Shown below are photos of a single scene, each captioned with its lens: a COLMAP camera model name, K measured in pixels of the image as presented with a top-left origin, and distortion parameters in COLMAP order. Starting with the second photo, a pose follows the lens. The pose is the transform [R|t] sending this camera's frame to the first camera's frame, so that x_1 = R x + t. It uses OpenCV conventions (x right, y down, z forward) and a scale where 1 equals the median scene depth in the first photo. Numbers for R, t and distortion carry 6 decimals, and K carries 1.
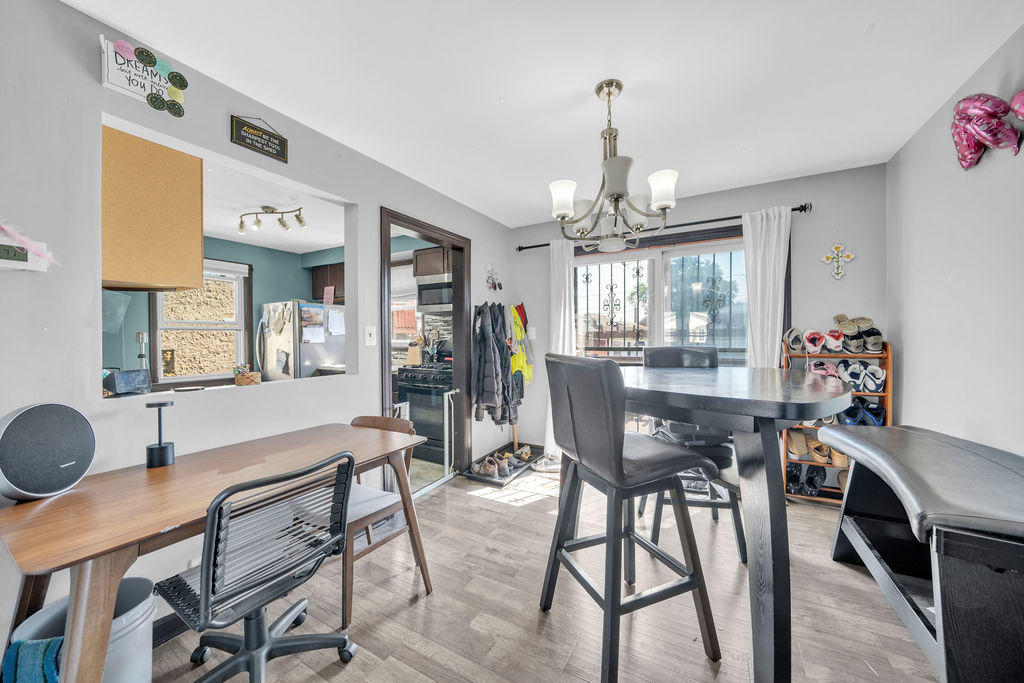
lens RADIAL K [[379.3, 0, 512.0], [0, 379.3, 341.5], [0, 0, 1]] dist [0.000093, 0.000004]
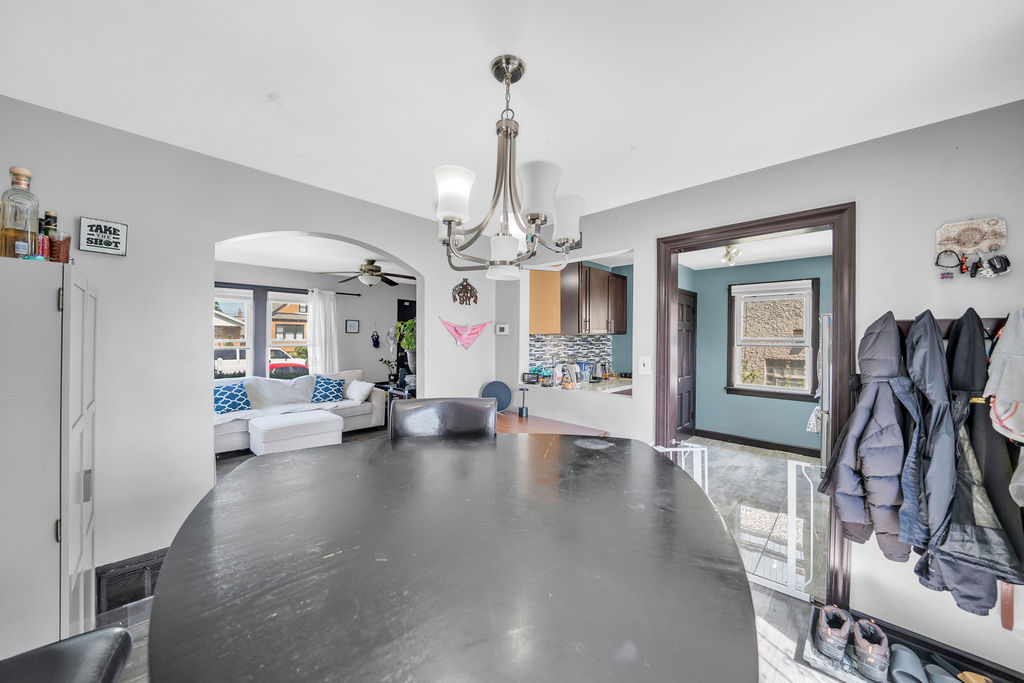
lens RADIAL K [[379.3, 0, 512.0], [0, 379.3, 341.5], [0, 0, 1]] dist [0.000093, 0.000004]
pose [[-0.285640, 0.020838, -0.958110, 0.730403], [-0.006640, 0.999697, 0.023722, -0.101987], [0.958314, 0.013138, -0.285415, 0.904080]]
